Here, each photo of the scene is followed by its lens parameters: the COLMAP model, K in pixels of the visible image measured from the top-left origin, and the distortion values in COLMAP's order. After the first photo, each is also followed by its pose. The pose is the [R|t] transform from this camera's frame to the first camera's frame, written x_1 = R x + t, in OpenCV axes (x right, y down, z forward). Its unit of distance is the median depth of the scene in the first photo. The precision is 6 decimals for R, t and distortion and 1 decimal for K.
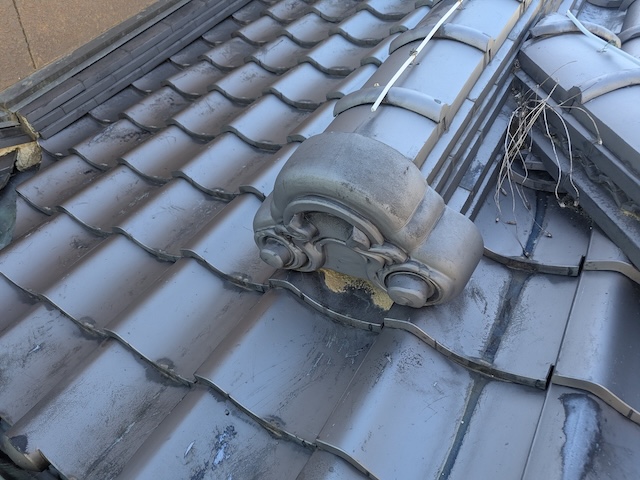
lens RADIAL K [[471.1, 0, 320.0], [0, 471.1, 240.0], [0, 0, 1]] dist [0.052074, -0.063290]
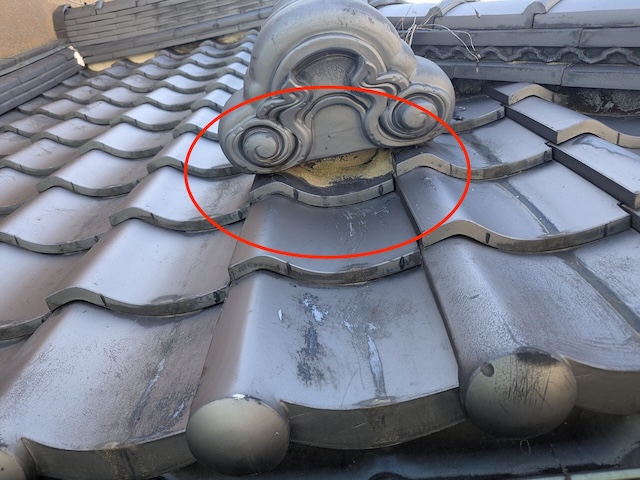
lens RADIAL K [[471.1, 0, 320.0], [0, 471.1, 240.0], [0, 0, 1]] dist [0.052074, -0.063290]
pose [[0.852588, -0.200974, 0.482394, -0.482849], [0.346789, 0.908137, -0.234573, 0.456064], [-0.390937, 0.367283, 0.843962, 0.258794]]
